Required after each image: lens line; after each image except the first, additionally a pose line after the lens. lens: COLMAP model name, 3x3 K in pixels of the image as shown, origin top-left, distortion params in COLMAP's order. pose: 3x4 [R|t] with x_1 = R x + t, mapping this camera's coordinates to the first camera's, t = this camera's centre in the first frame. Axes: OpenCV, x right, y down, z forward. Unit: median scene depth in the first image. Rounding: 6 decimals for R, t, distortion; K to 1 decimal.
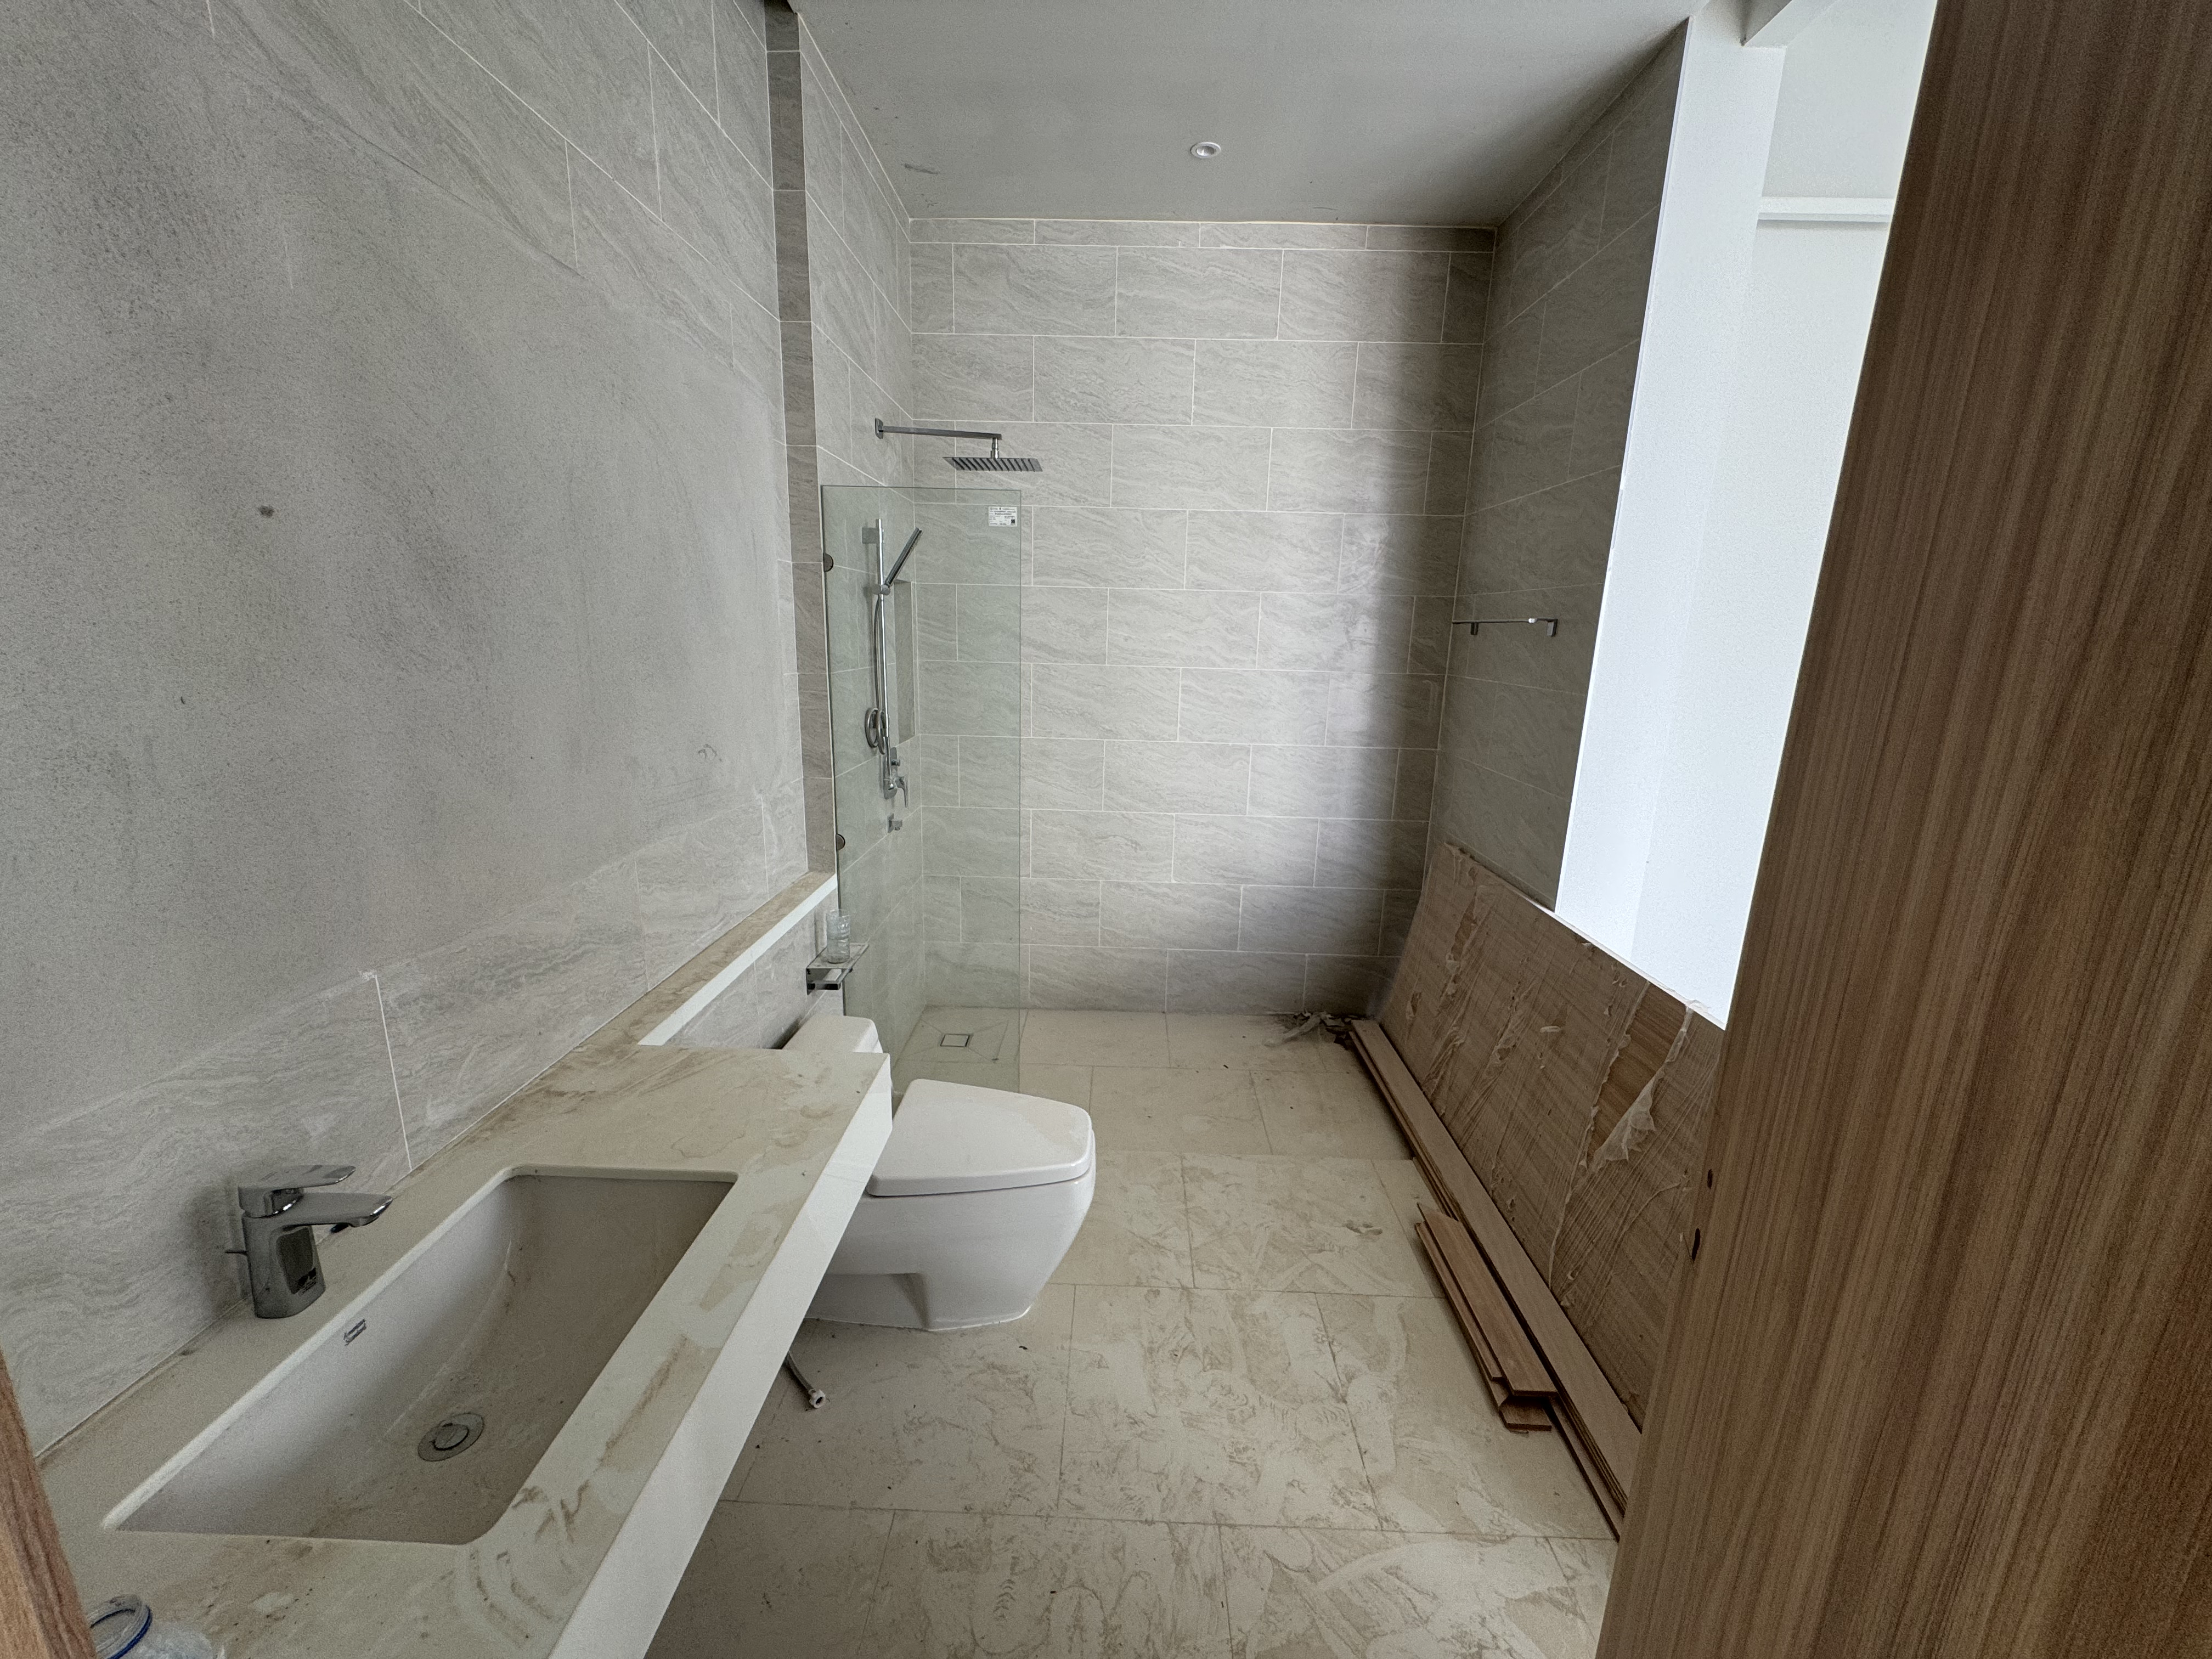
lens RADIAL K [[883.3, 0, 1103.3], [0, 883.3, 829.4], [0, 0, 1]] dist [-0.003326, 0.000967]
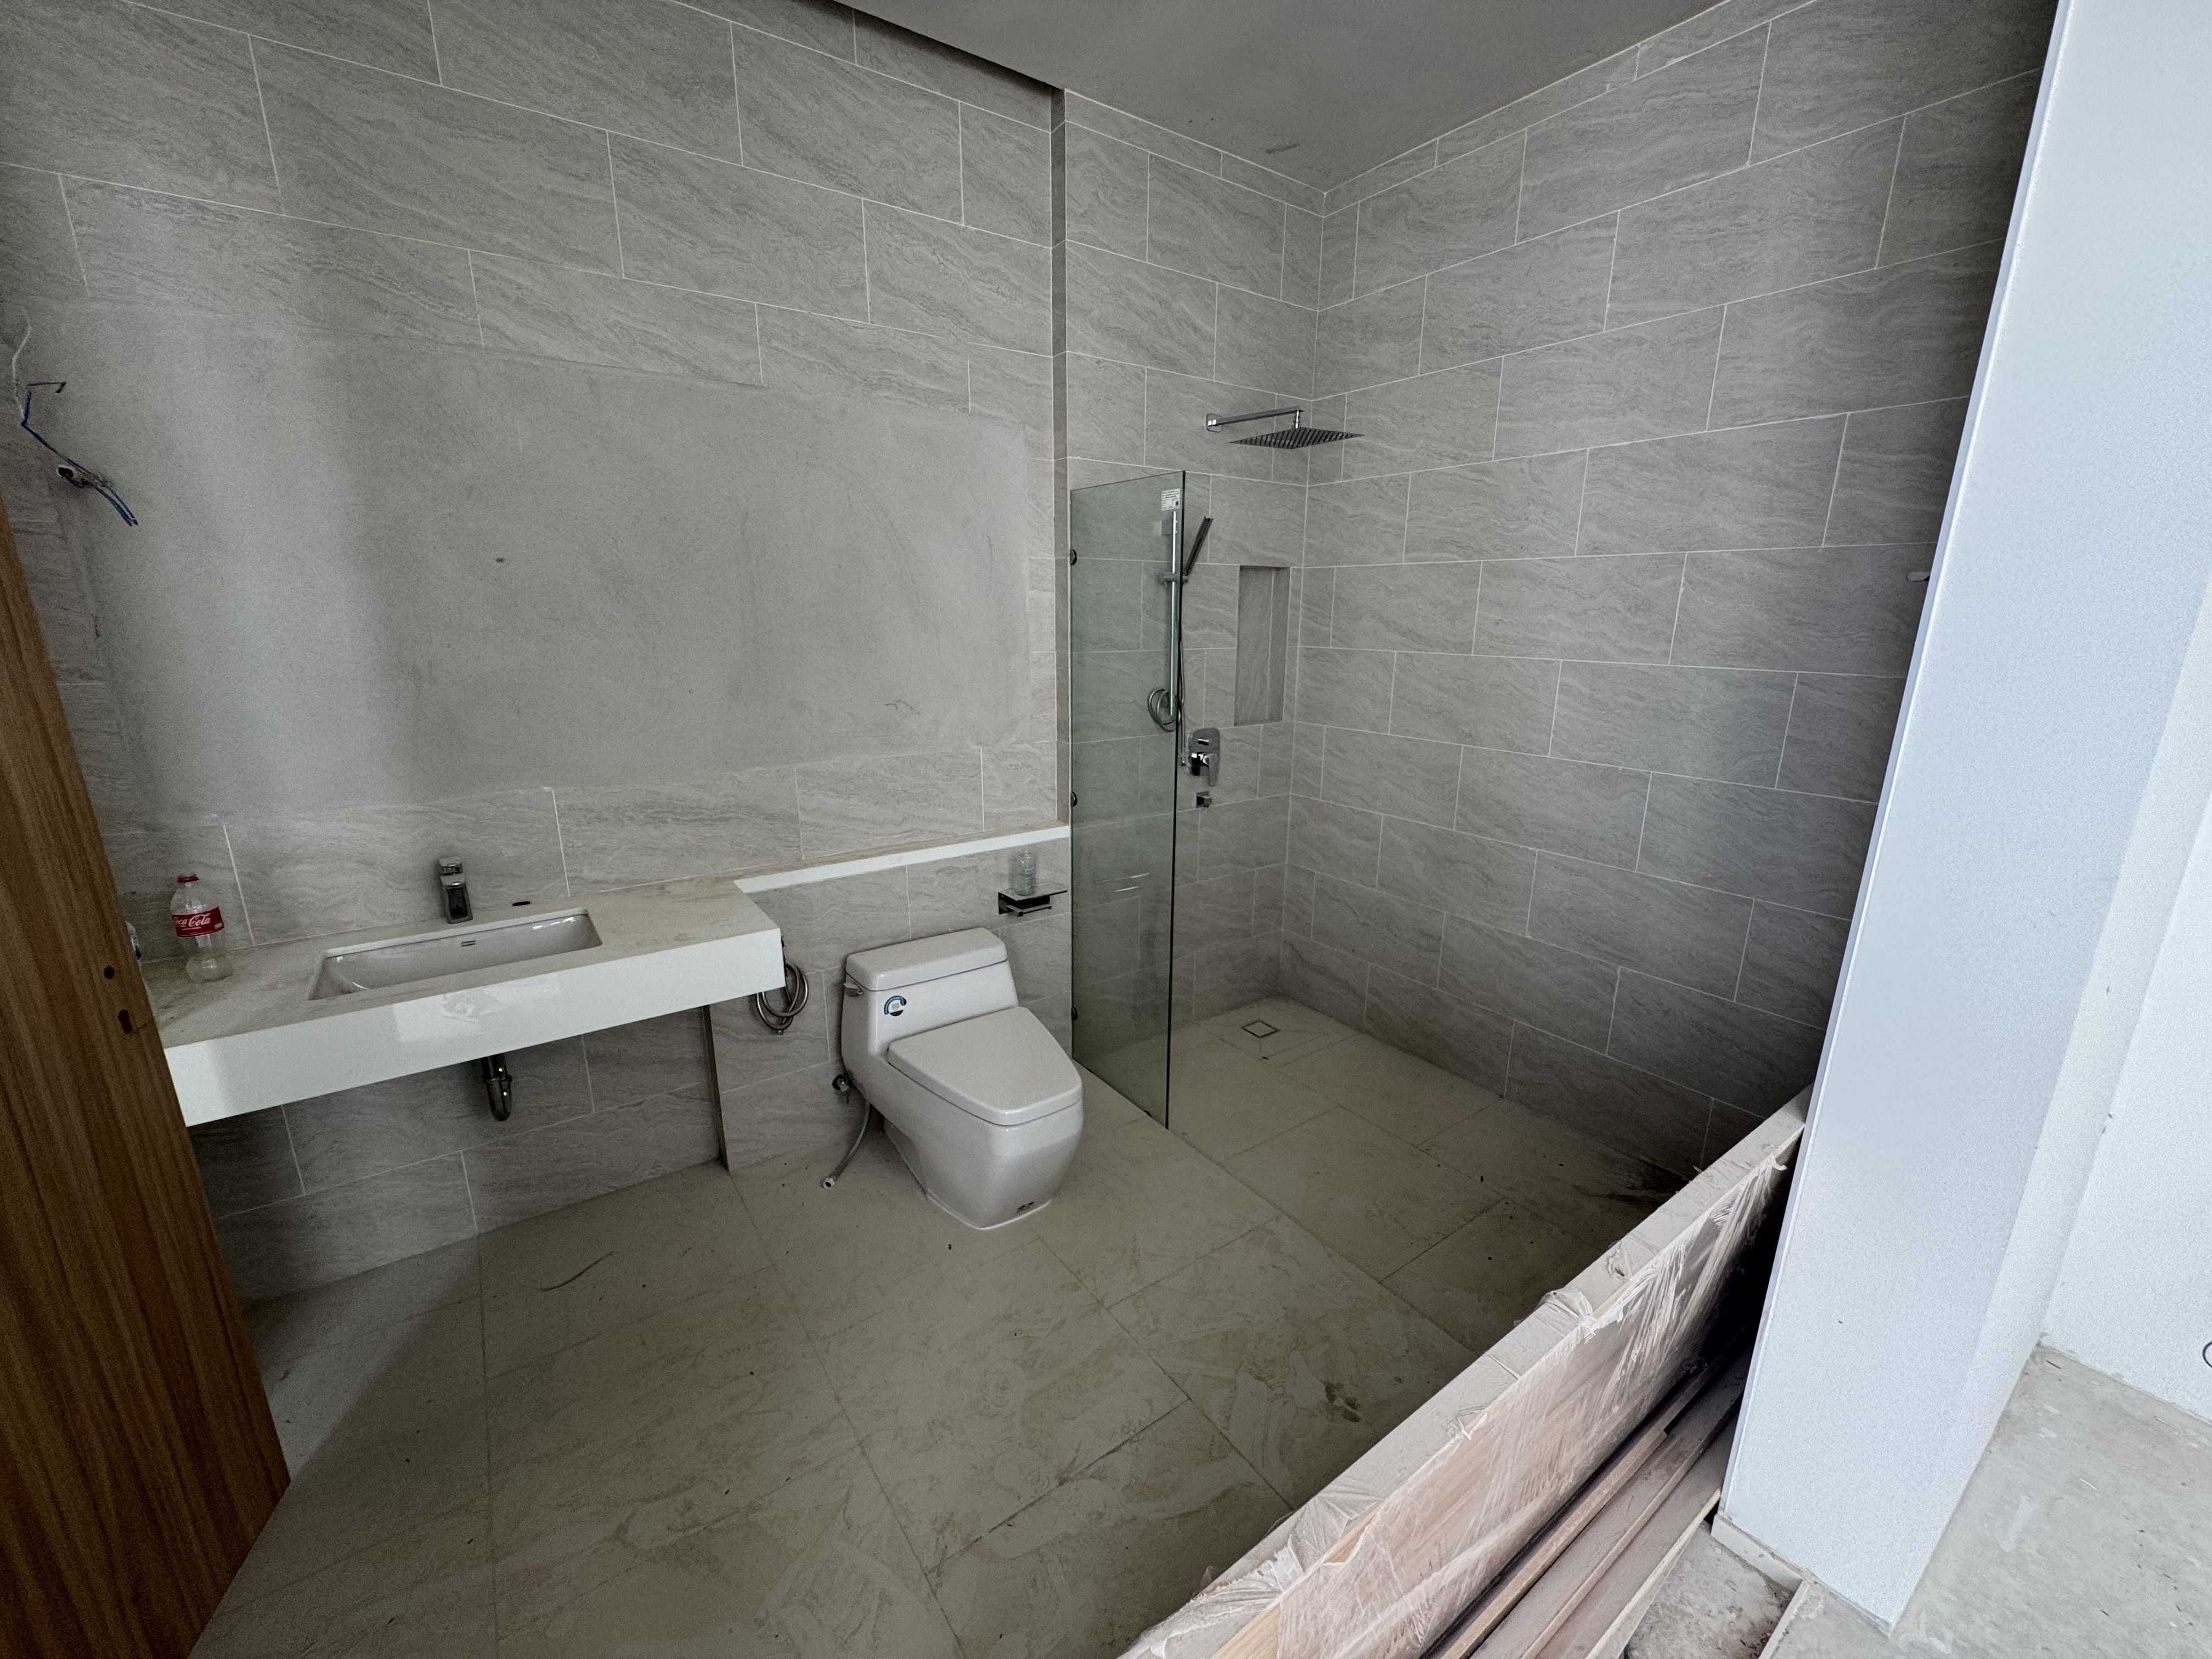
lens RADIAL K [[883.3, 0, 1103.3], [0, 883.3, 829.4], [0, 0, 1]] dist [-0.003326, 0.000967]
pose [[0.603369, 0.172946, -0.778483, 0.495516], [-0.167659, 0.981893, 0.088190, -0.043642], [0.779638, 0.077309, 0.621440, 0.247022]]
